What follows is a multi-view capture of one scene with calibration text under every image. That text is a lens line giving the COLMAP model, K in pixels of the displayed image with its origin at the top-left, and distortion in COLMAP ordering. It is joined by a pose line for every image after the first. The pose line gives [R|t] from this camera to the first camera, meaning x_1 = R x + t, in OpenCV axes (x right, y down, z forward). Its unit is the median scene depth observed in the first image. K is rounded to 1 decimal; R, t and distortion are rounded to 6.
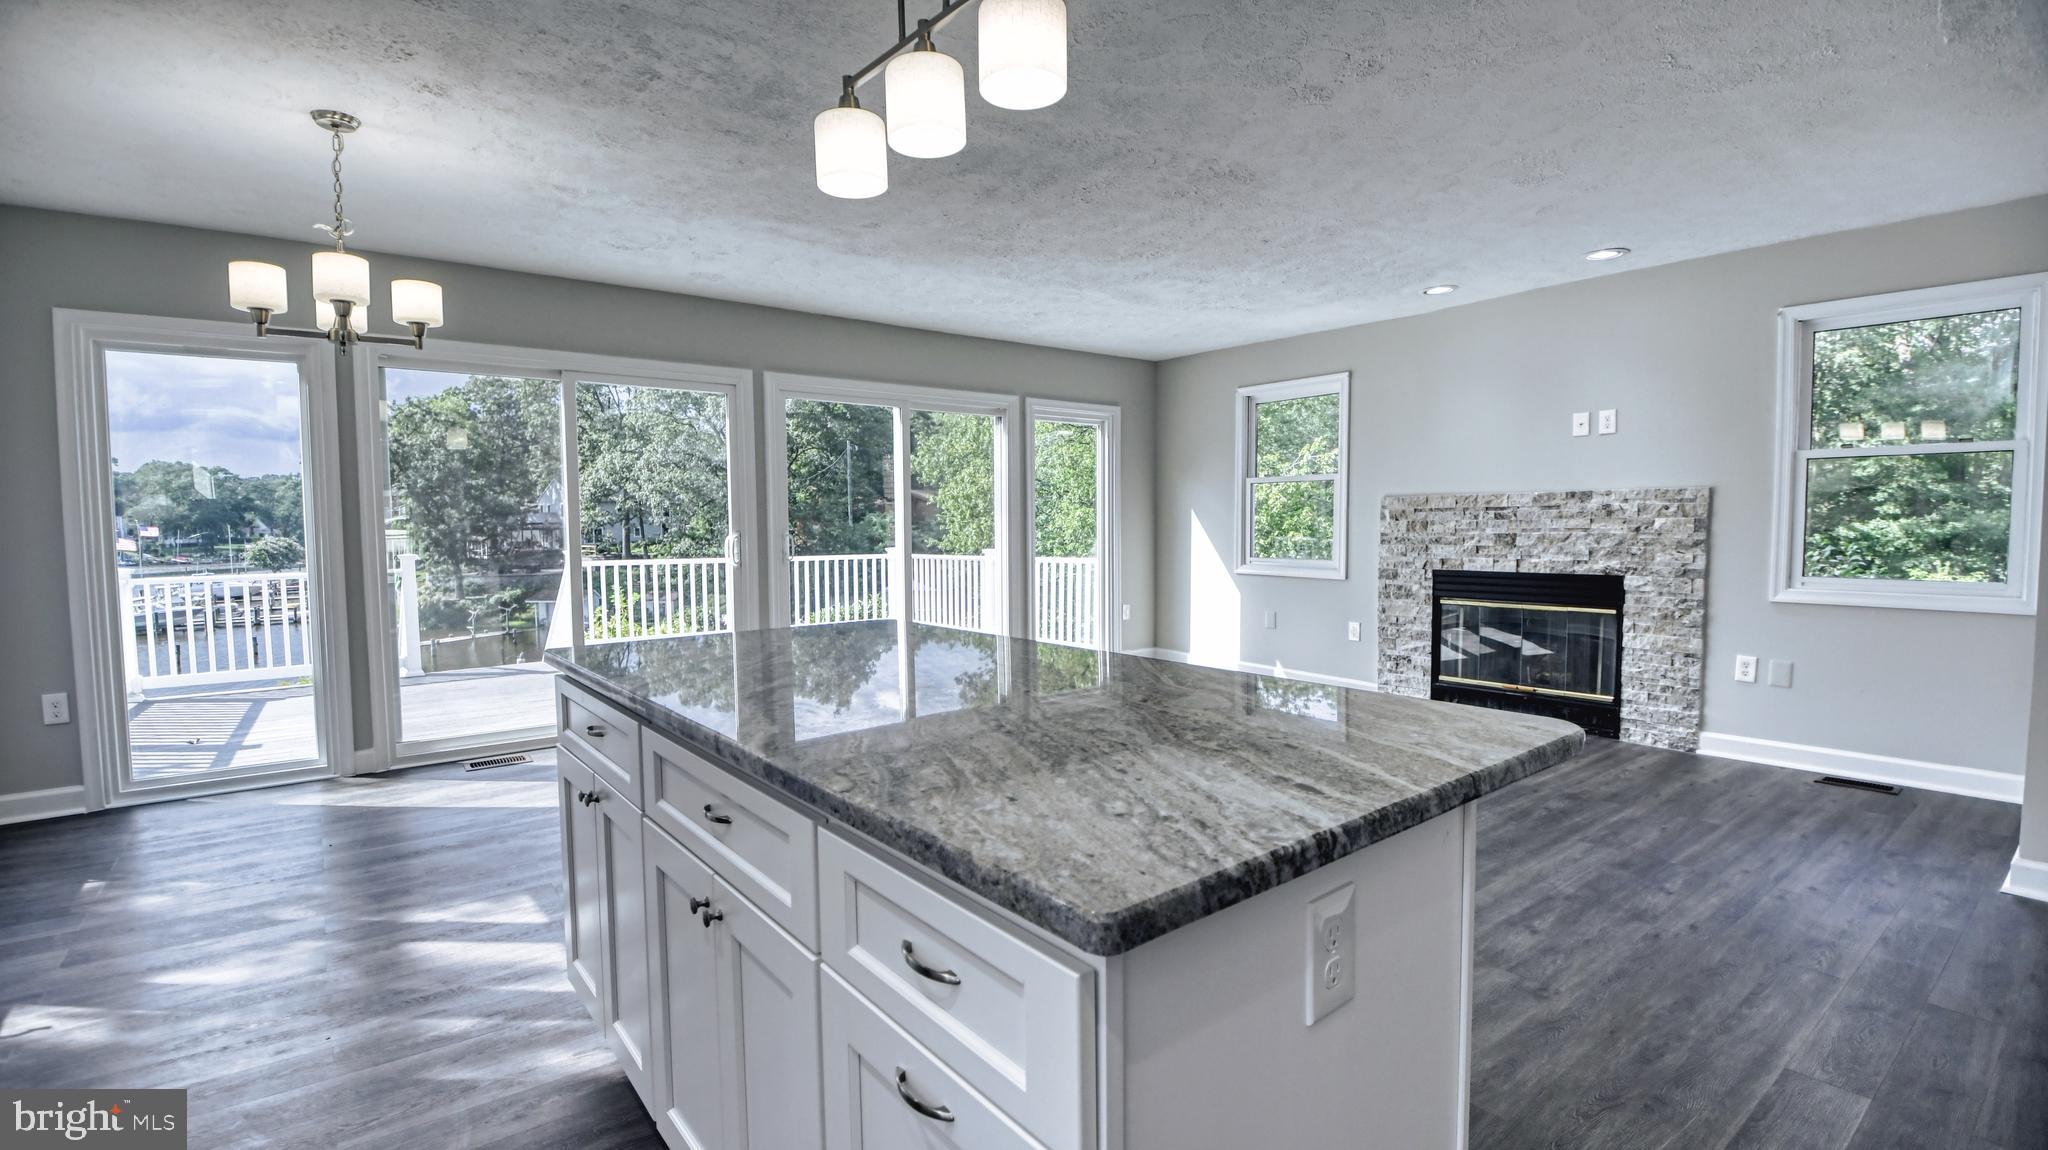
lens RADIAL K [[900.5, 0, 1016.3], [0, 900.5, 578.3], [0, 0, 1]] dist [0.000001, -0.016950]
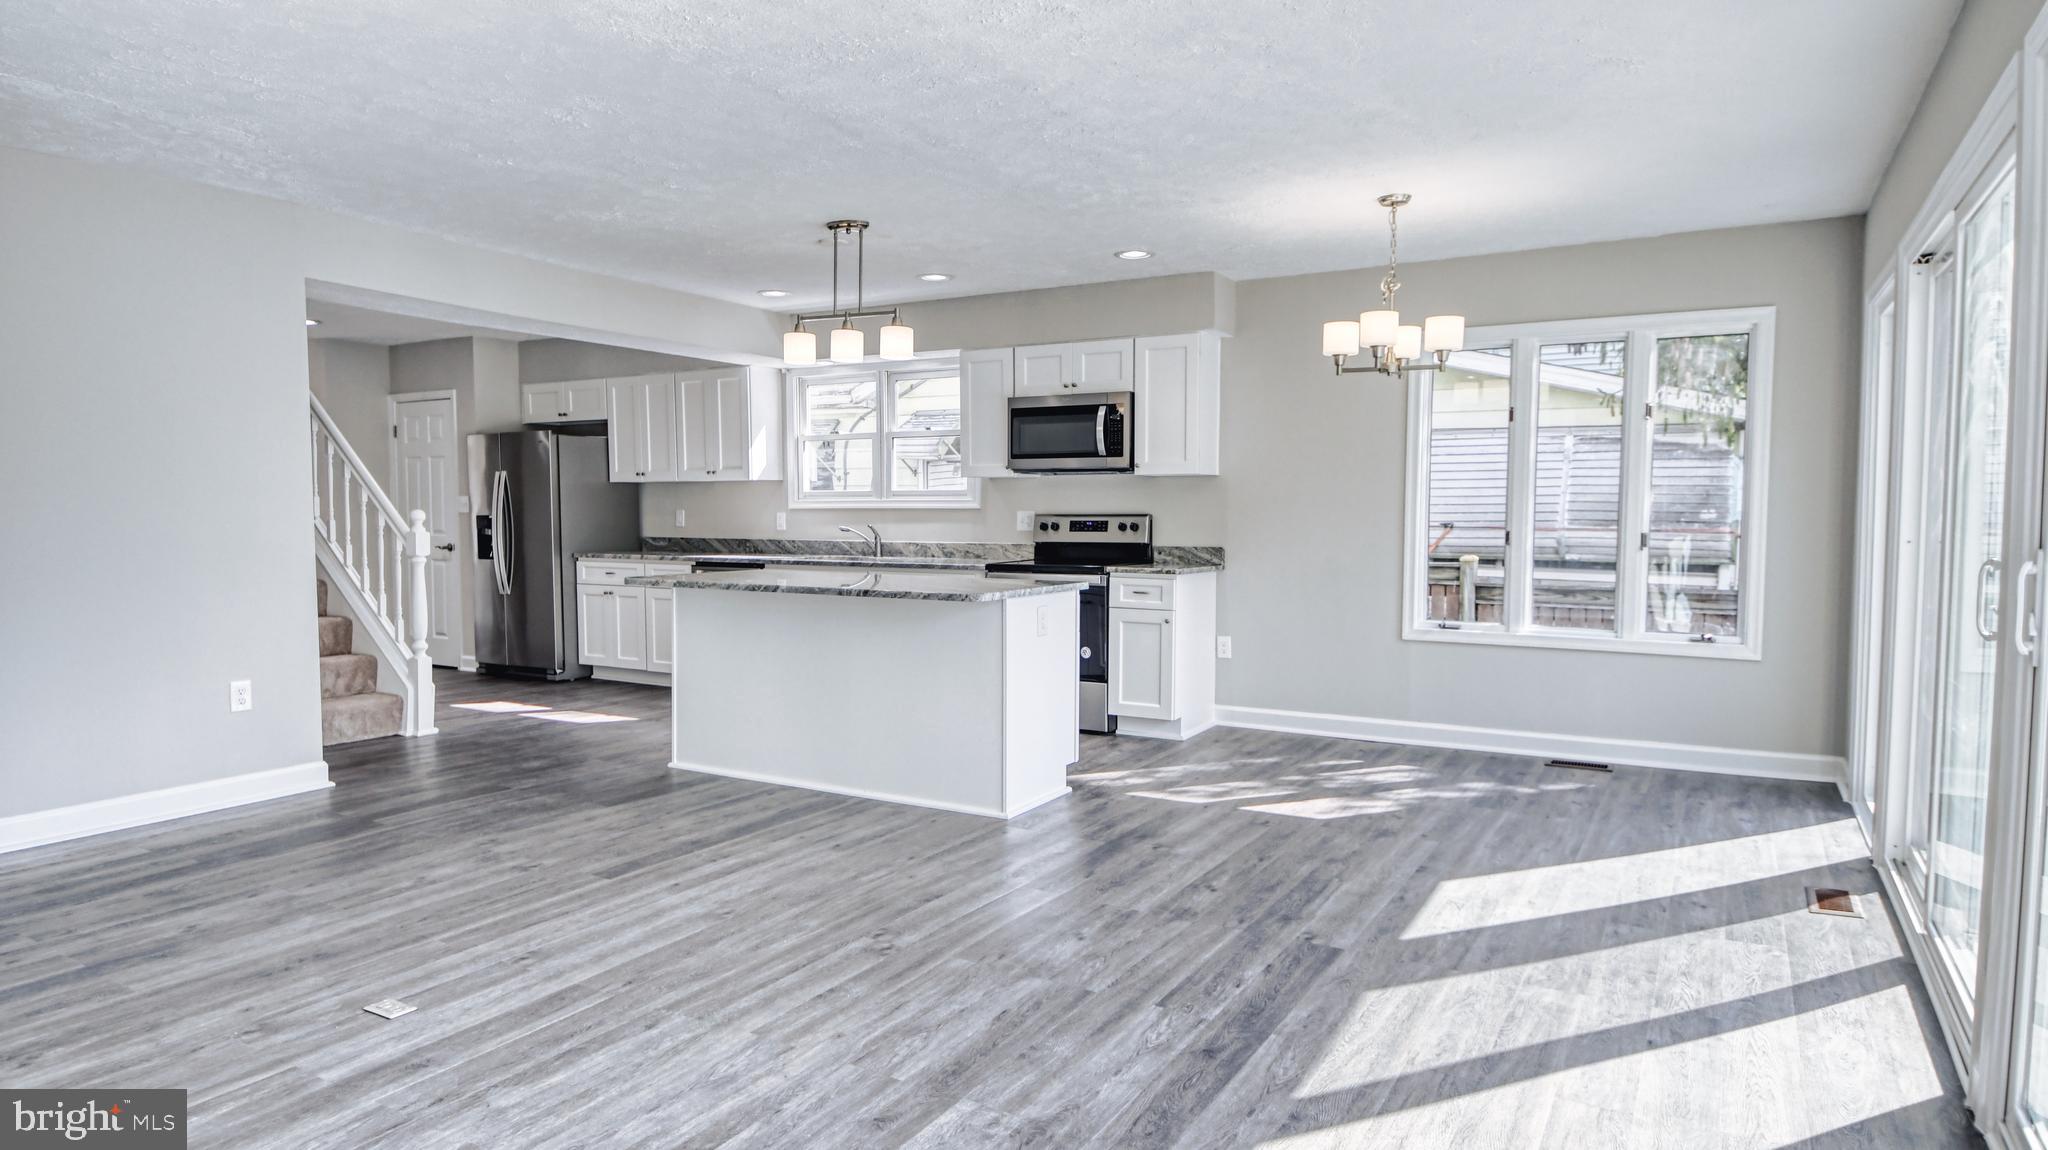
lens RADIAL K [[1164.8, 0, 1015.7], [0, 1164.8, 580.3], [0, 0, 1]] dist [0.025787, -0.038526]
pose [[-0.931035, 0.028732, -0.363798, 0.228080], [-0.017983, 0.992073, 0.124373, -0.103721], [0.364488, 0.122338, -0.923137, 1.476640]]
